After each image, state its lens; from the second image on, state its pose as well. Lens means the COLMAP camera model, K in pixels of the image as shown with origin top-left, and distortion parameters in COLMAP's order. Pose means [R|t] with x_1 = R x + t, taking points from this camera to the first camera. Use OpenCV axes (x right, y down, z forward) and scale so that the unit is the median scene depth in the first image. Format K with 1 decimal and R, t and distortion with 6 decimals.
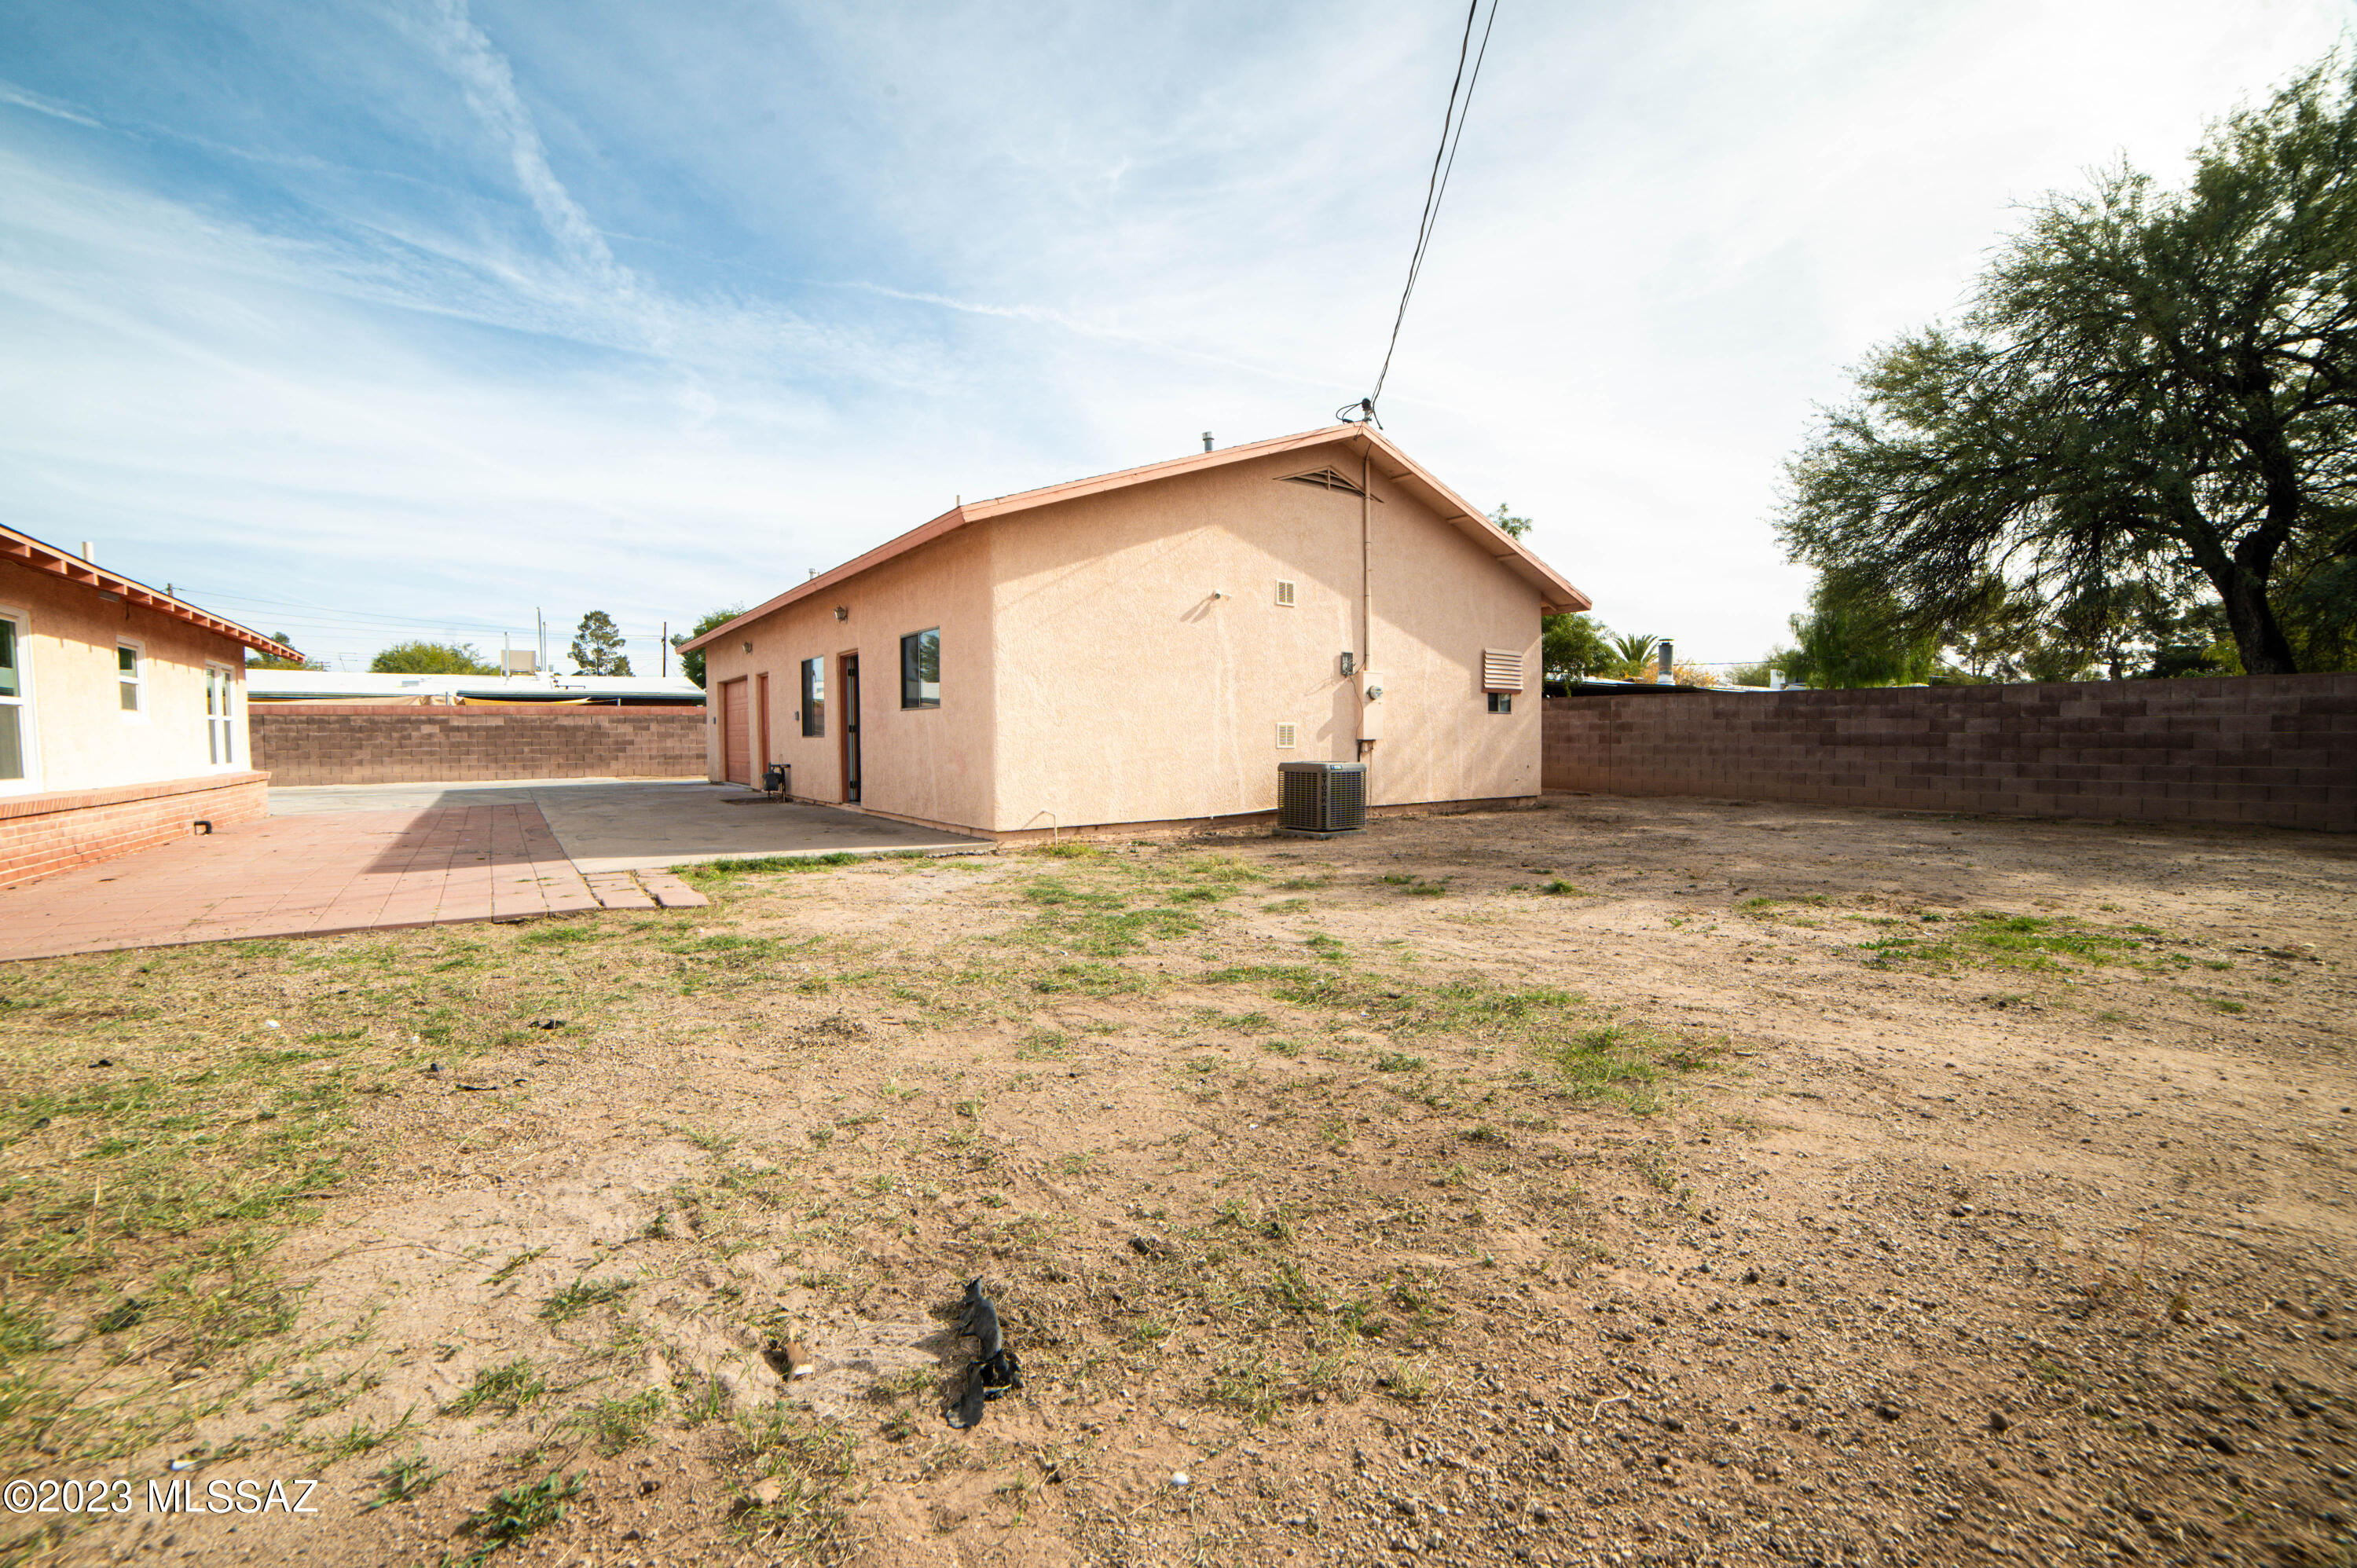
lens RADIAL K [[982.1, 0, 1139.4], [0, 982.1, 779.3], [0, 0, 1]] dist [-0.113211, 0.040827]
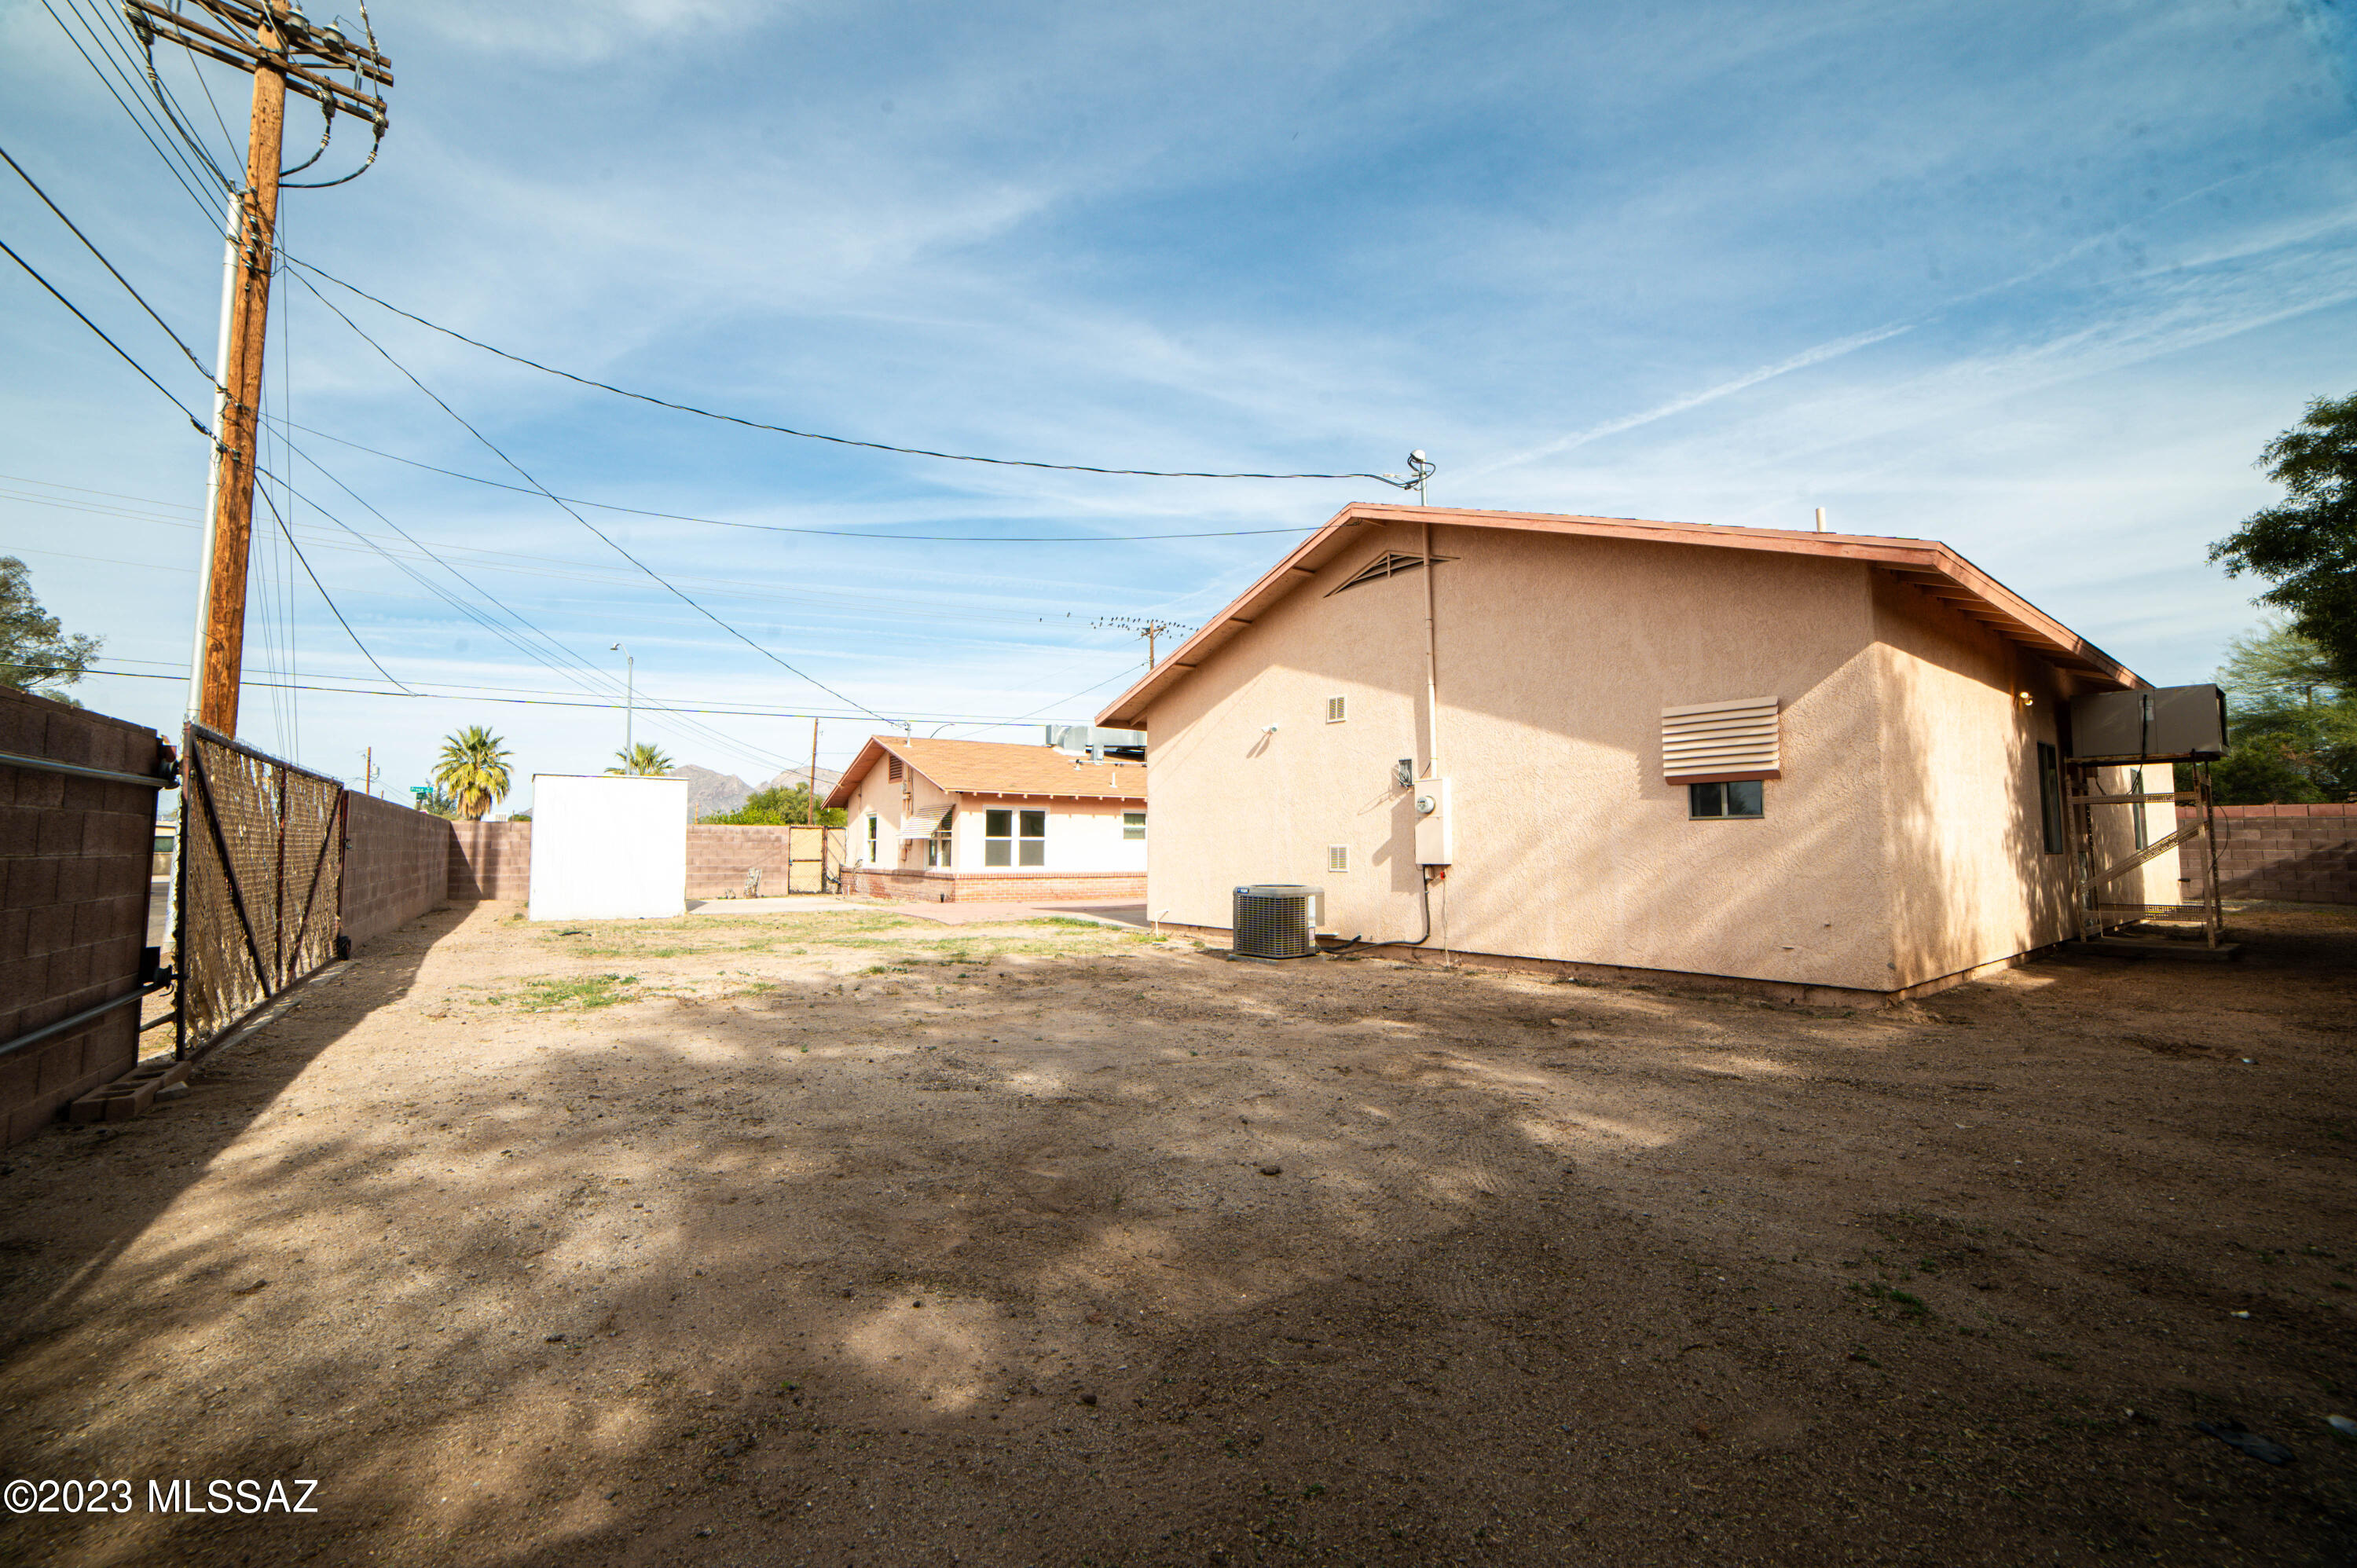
lens RADIAL K [[982.1, 0, 1139.4], [0, 982.1, 779.3], [0, 0, 1]] dist [-0.113211, 0.040827]
pose [[-0.015268, -0.067666, -0.997591, 1.035740], [-0.045424, 0.996724, -0.066912, -0.046074], [0.998851, 0.044293, -0.018292, 0.776210]]
